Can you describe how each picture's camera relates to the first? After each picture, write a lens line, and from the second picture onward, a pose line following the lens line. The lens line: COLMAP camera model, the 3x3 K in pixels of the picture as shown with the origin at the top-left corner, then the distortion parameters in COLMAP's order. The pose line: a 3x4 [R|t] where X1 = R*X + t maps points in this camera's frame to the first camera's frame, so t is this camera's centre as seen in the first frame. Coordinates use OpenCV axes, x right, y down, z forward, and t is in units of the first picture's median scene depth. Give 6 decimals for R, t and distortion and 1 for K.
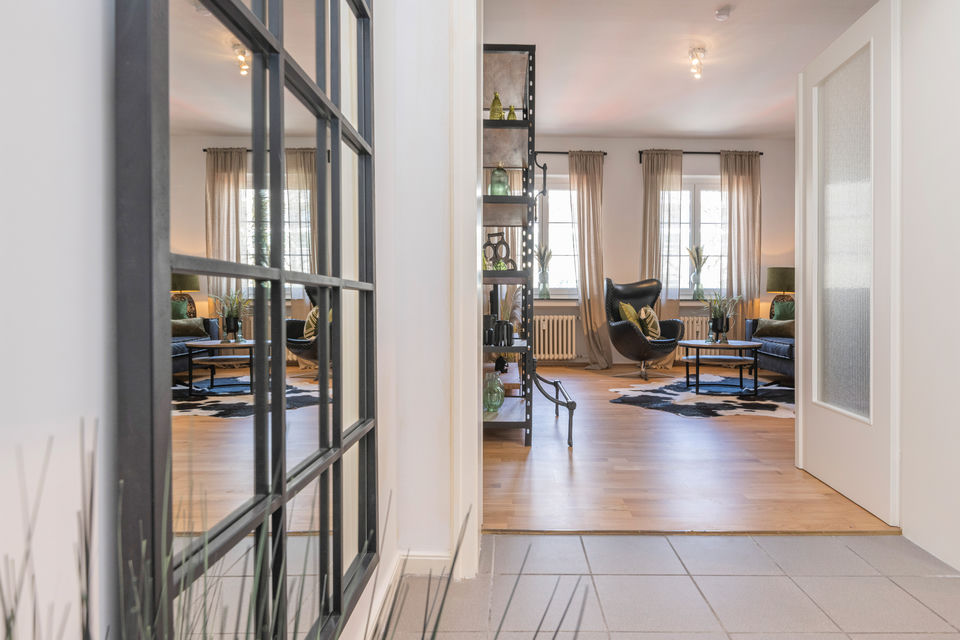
lens RADIAL K [[801.3, 0, 480.5], [0, 801.3, 303.4], [0, 0, 1]] dist [0.006997, 0.007996]
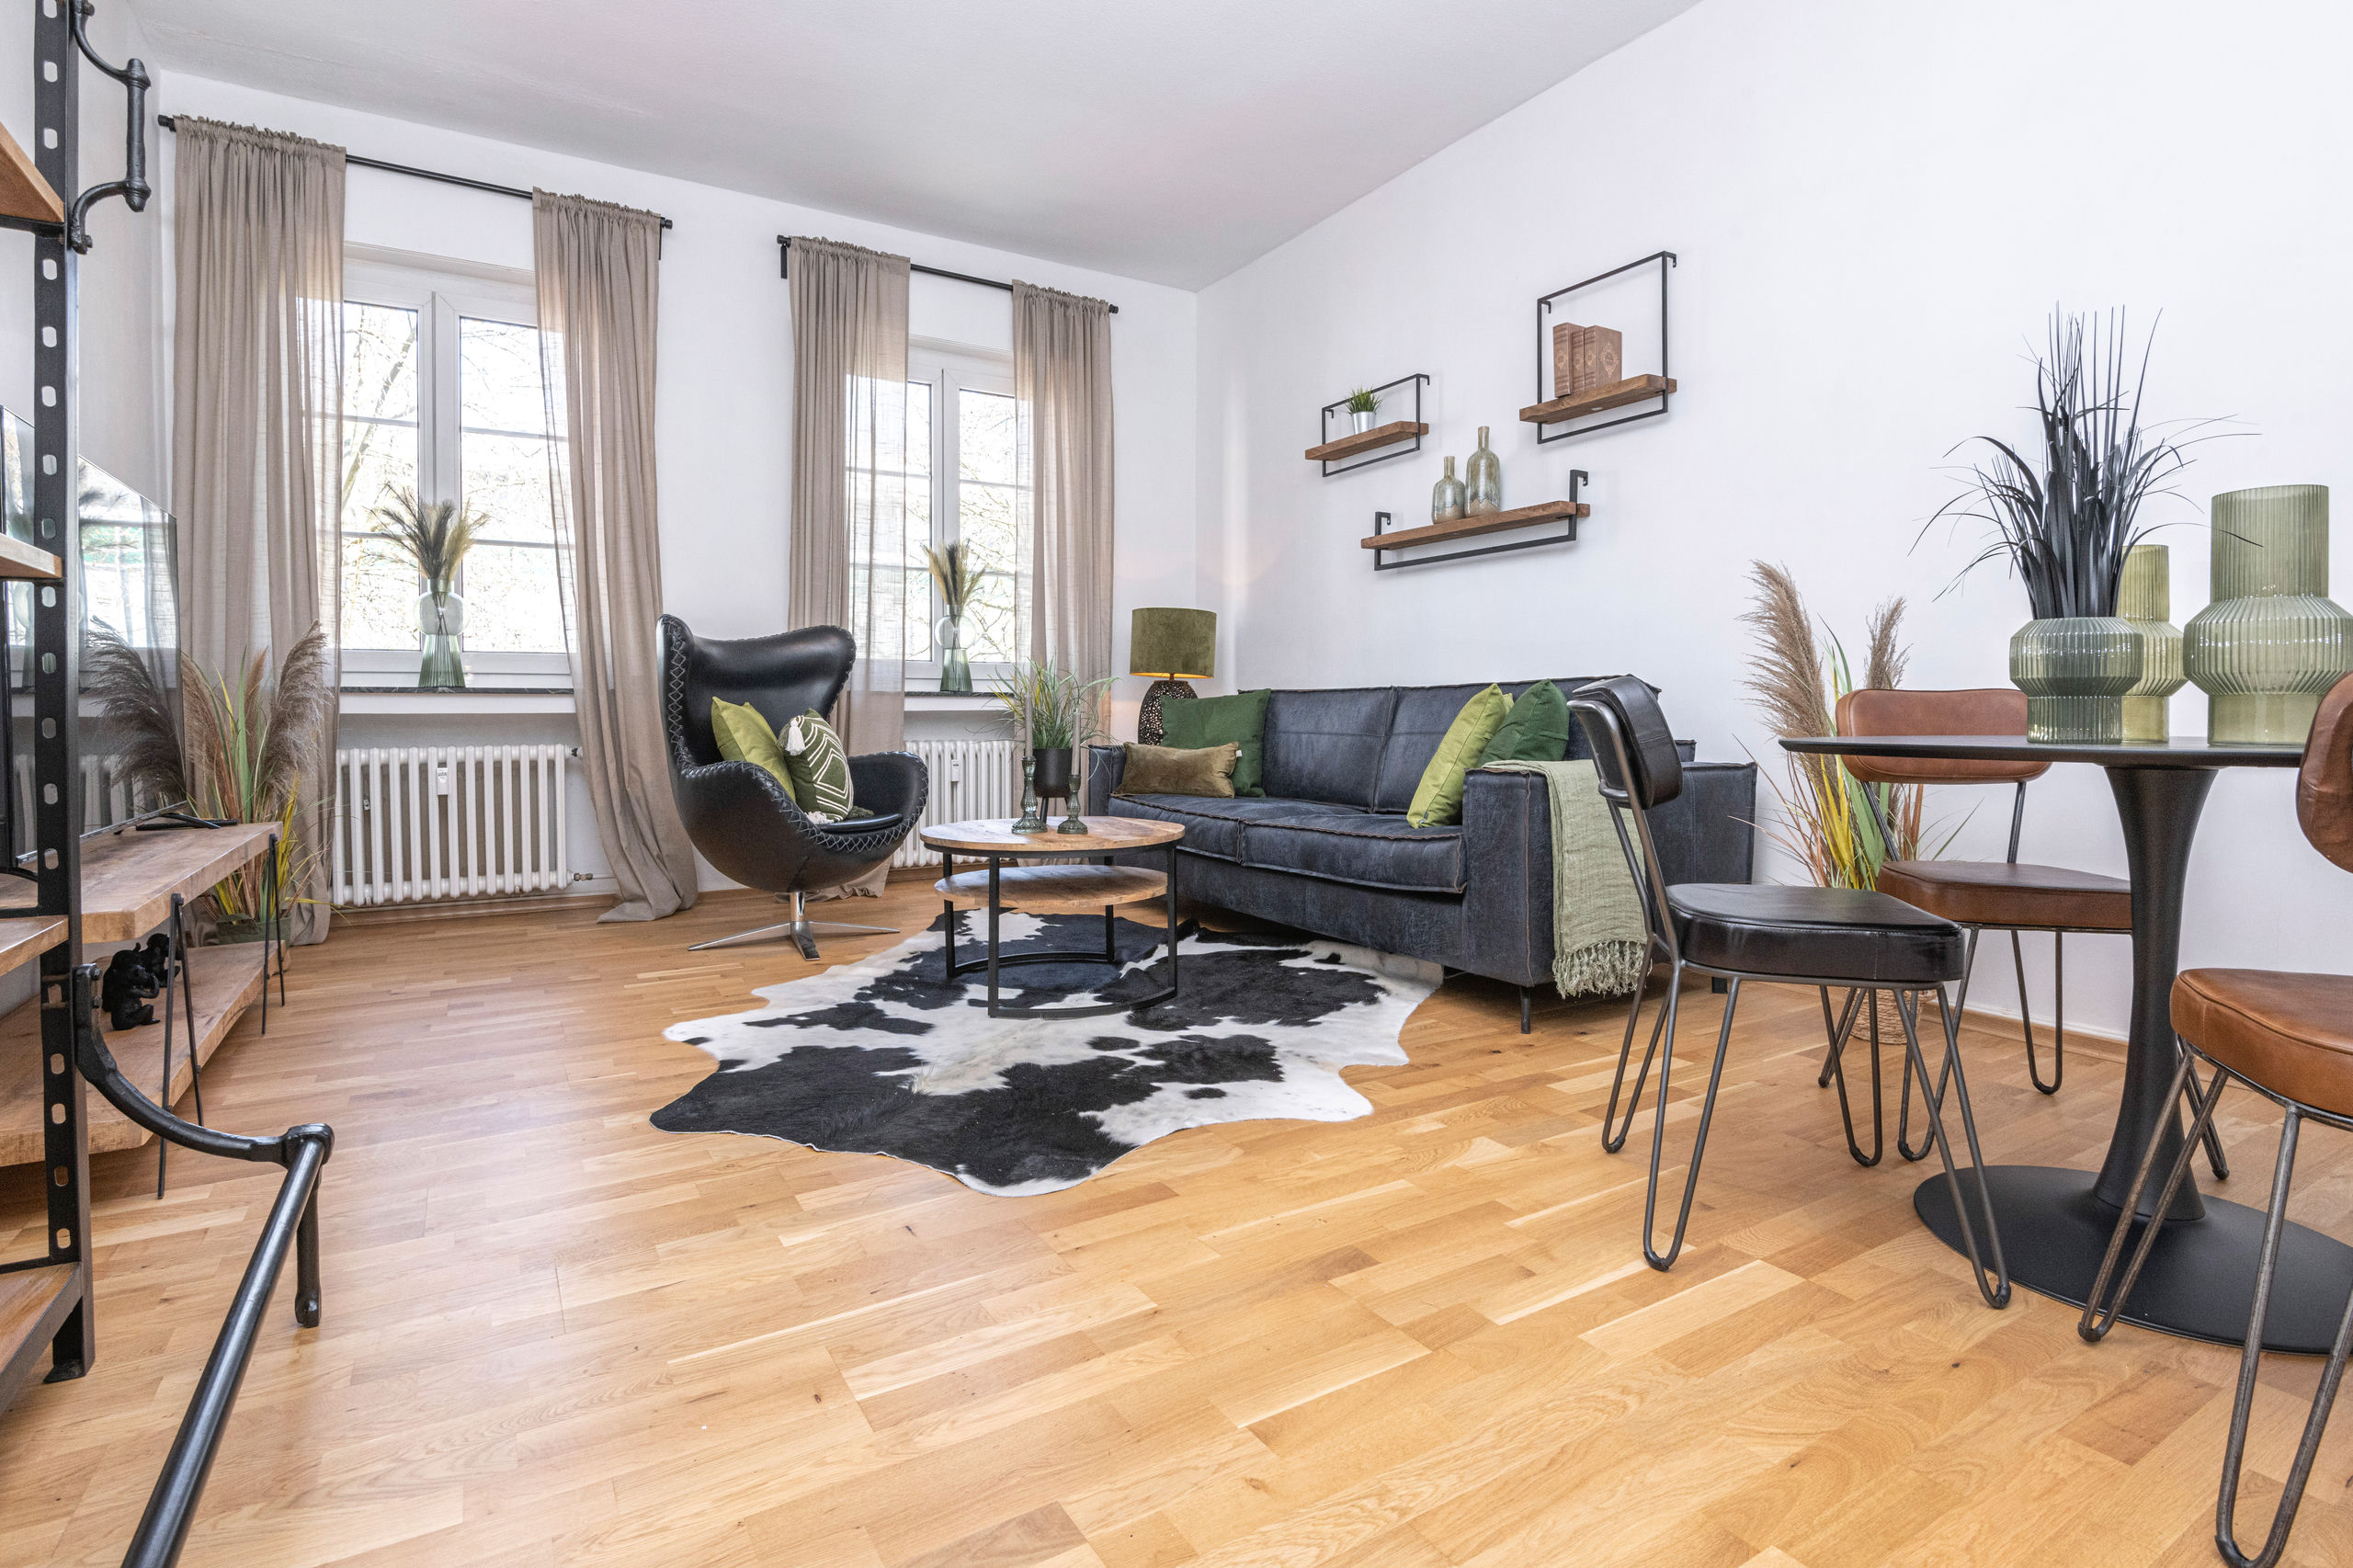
lens RADIAL K [[1145.9, 0, 1184.7], [0, 1145.9, 726.5], [0, 0, 1]] dist [-0.003515, -0.000529]
pose [[0.863825, -0.011079, 0.503671, 0.104683], [0.004614, 0.999890, 0.014082, 0.003367], [-0.503772, -0.009840, 0.863781, 0.518059]]
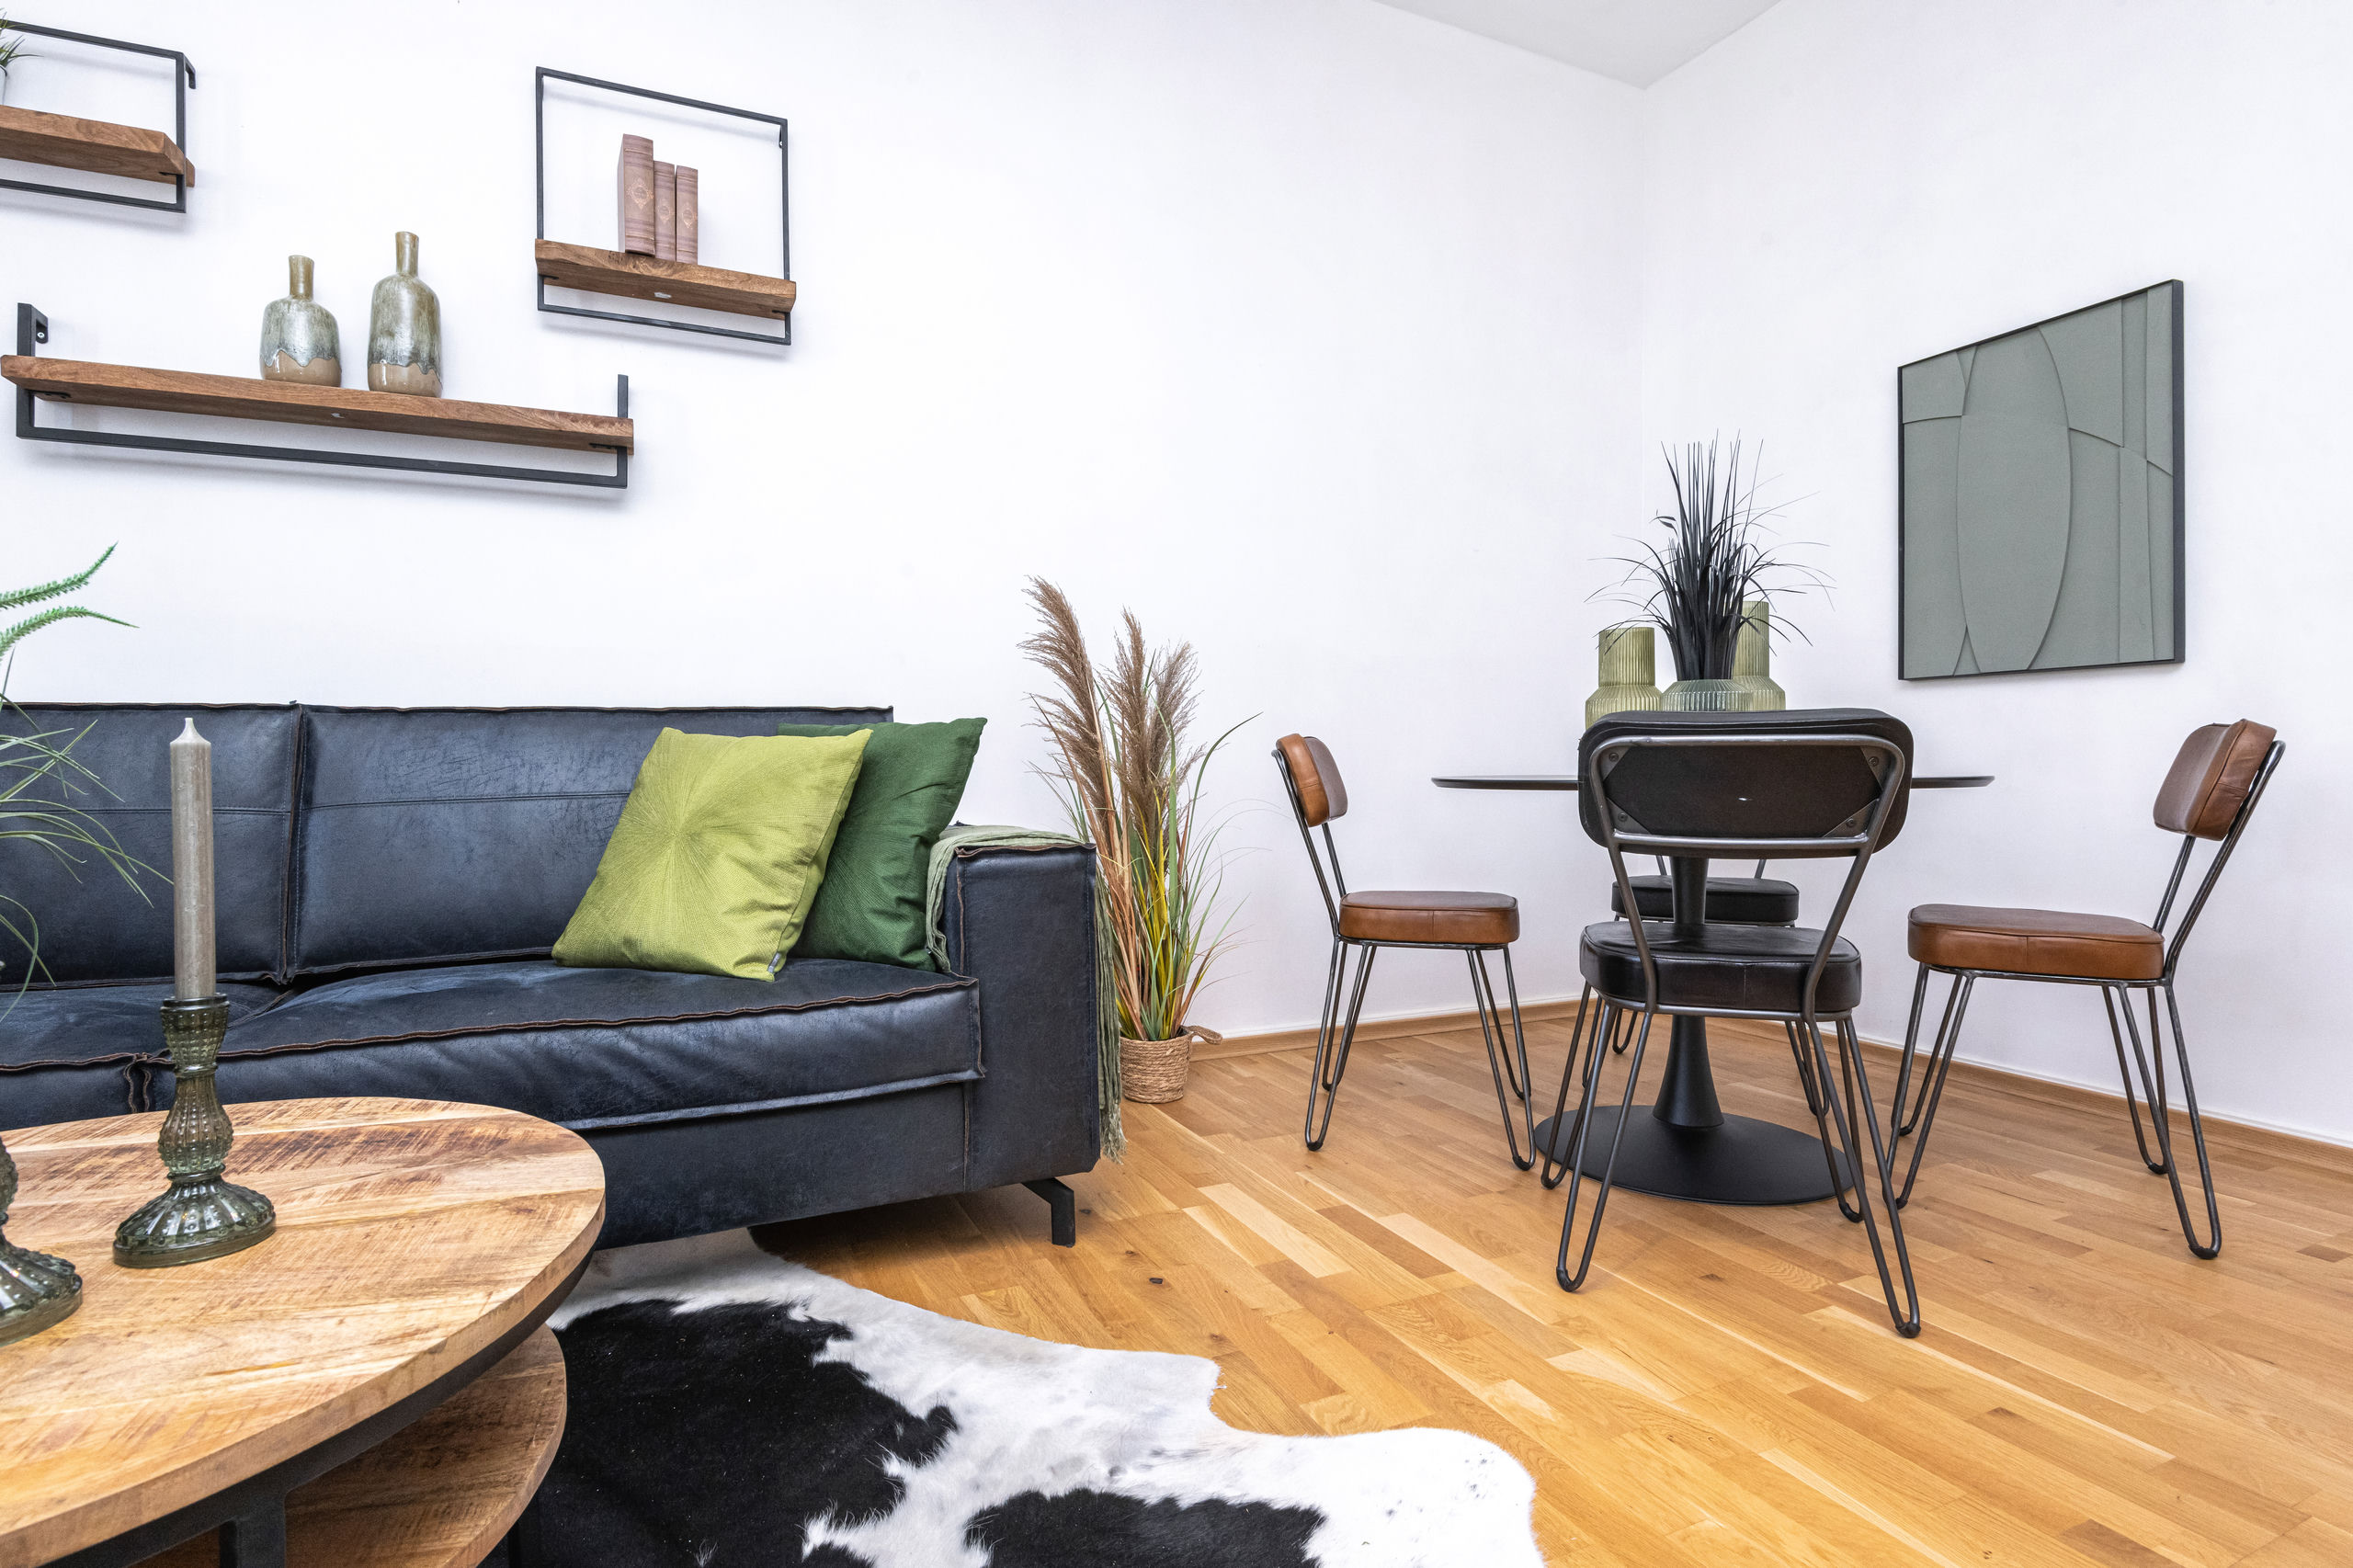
lens RADIAL K [[1149.6, 0, 1176.5], [0, 1149.6, 784.0], [0, 0, 1]] dist [-0.012815, -0.000536]
pose [[-0.394865, -0.016343, 0.918594, 0.156356], [0.005059, 0.999788, 0.019962, 0.005577], [-0.918725, 0.012529, -0.394699, 0.866309]]
